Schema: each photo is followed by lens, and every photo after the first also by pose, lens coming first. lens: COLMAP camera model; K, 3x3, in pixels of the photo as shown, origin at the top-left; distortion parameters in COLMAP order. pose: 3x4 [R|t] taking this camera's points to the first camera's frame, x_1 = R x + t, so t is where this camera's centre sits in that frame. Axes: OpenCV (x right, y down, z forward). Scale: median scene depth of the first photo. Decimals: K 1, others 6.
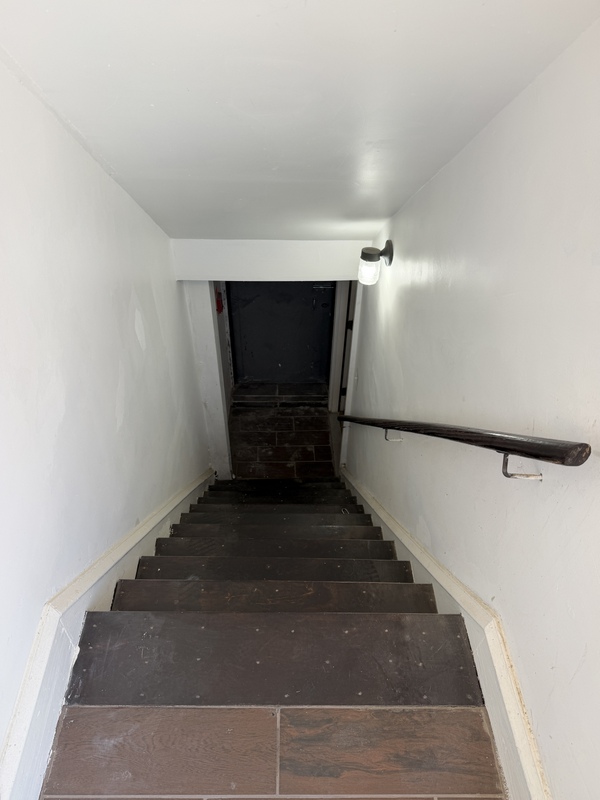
lens RADIAL K [[566.0, 0, 300.0], [0, 566.0, 400.0], [0, 0, 1]] dist [0.003503, -0.005496]
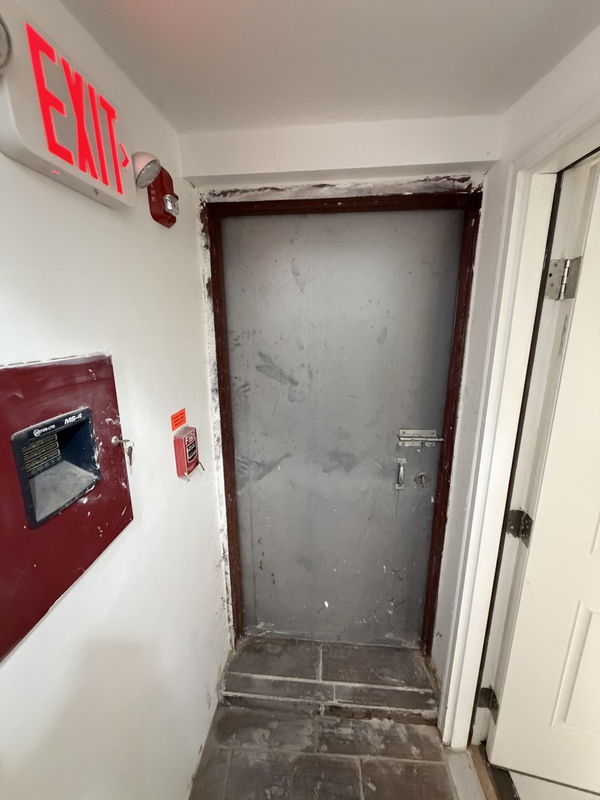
lens RADIAL K [[318.2, 0, 298.7], [0, 318.2, 397.6], [0, 0, 1]] dist [-0.000793, 0.000128]
pose [[0.994697, 0.001338, -0.102837, -0.031433], [-0.052348, 0.867285, -0.495052, -0.080047], [0.088527, 0.497810, 0.862756, 0.661007]]
